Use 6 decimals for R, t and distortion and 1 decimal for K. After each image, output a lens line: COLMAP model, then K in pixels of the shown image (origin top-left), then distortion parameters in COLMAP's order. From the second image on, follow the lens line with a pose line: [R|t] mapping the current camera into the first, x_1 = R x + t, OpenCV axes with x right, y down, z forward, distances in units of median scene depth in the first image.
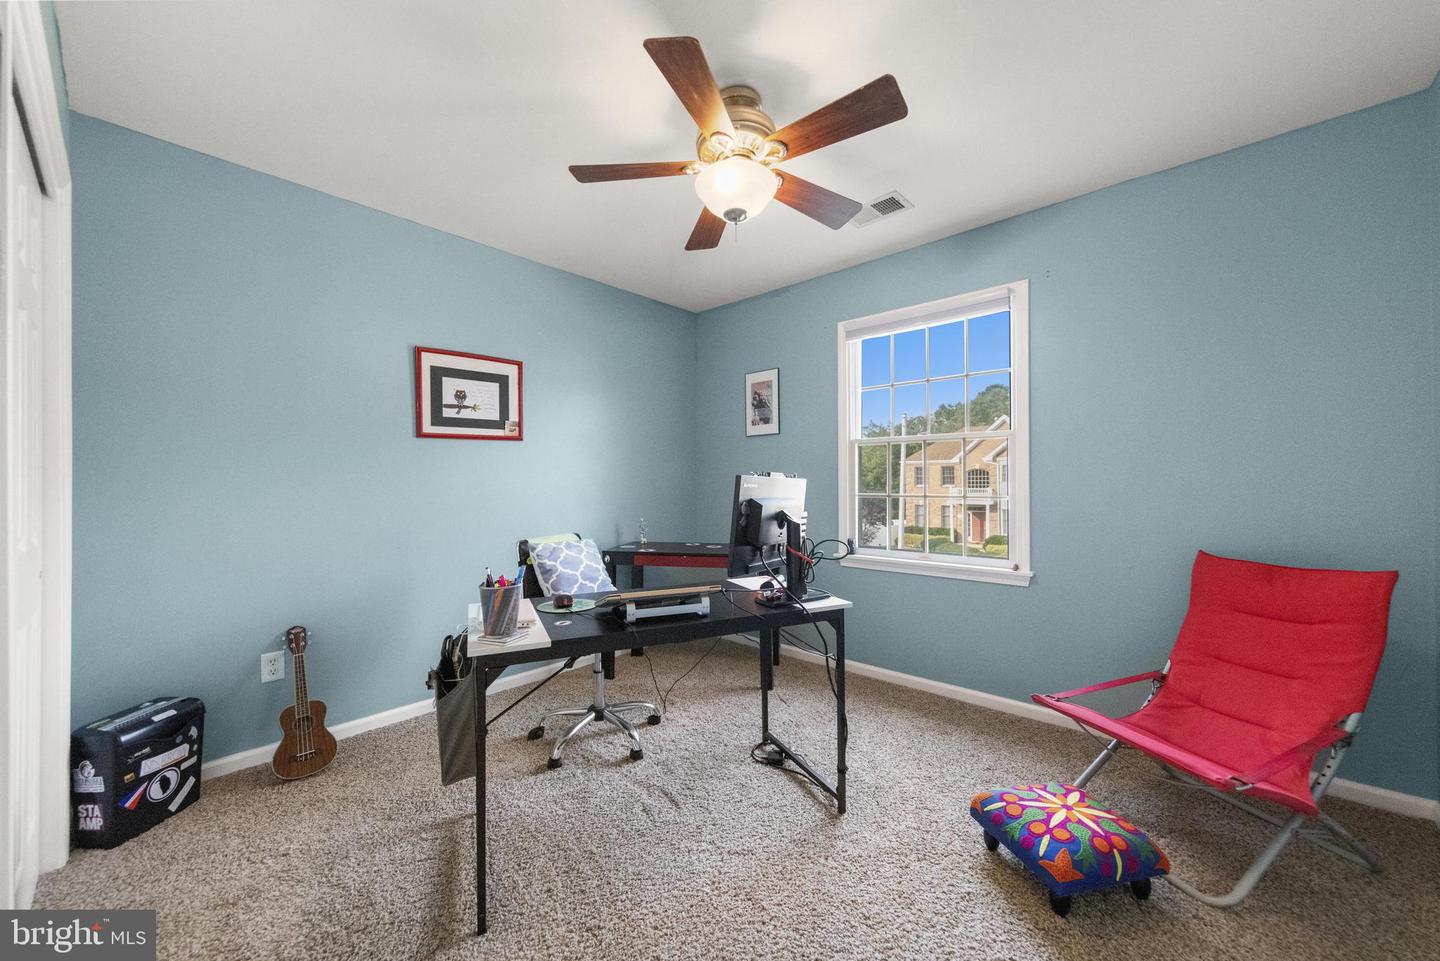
lens RADIAL K [[542.7, 0, 724.7], [0, 542.7, 474.9], [0, 0, 1]] dist [0.000546, 0.000107]
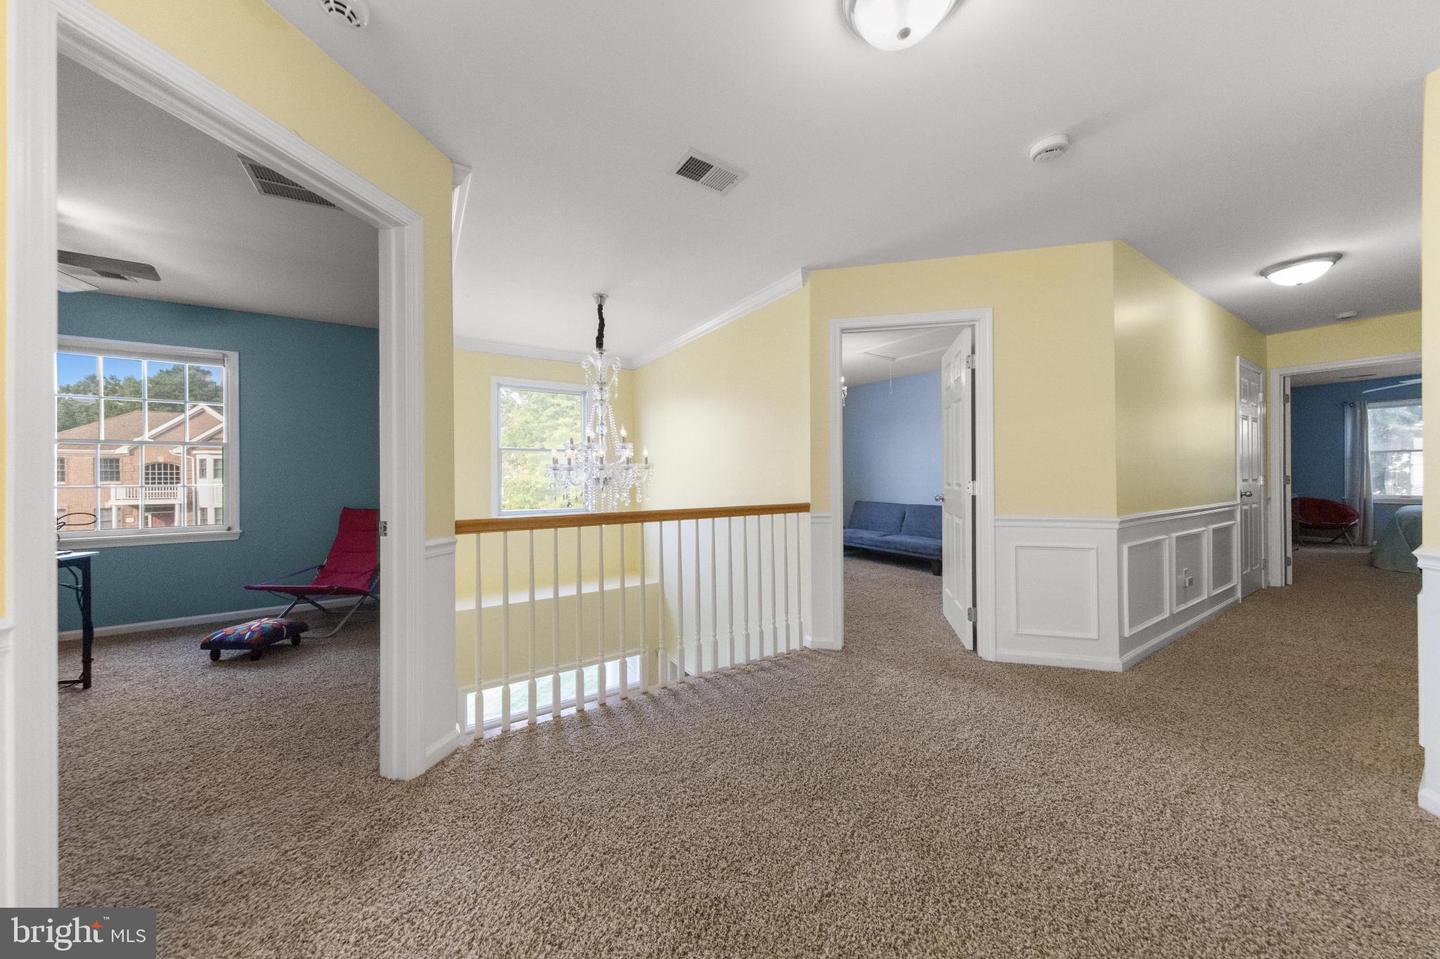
lens RADIAL K [[470.4, 0, 720.0], [0, 470.4, 479.5], [0, 0, 1]] dist [0.002047, 0.000160]
pose [[0.261050, -0.005677, 0.965309, -0.436682], [-0.010915, 0.999901, 0.008832, -0.001252], [-0.965264, -0.012842, 0.260962, -0.776838]]
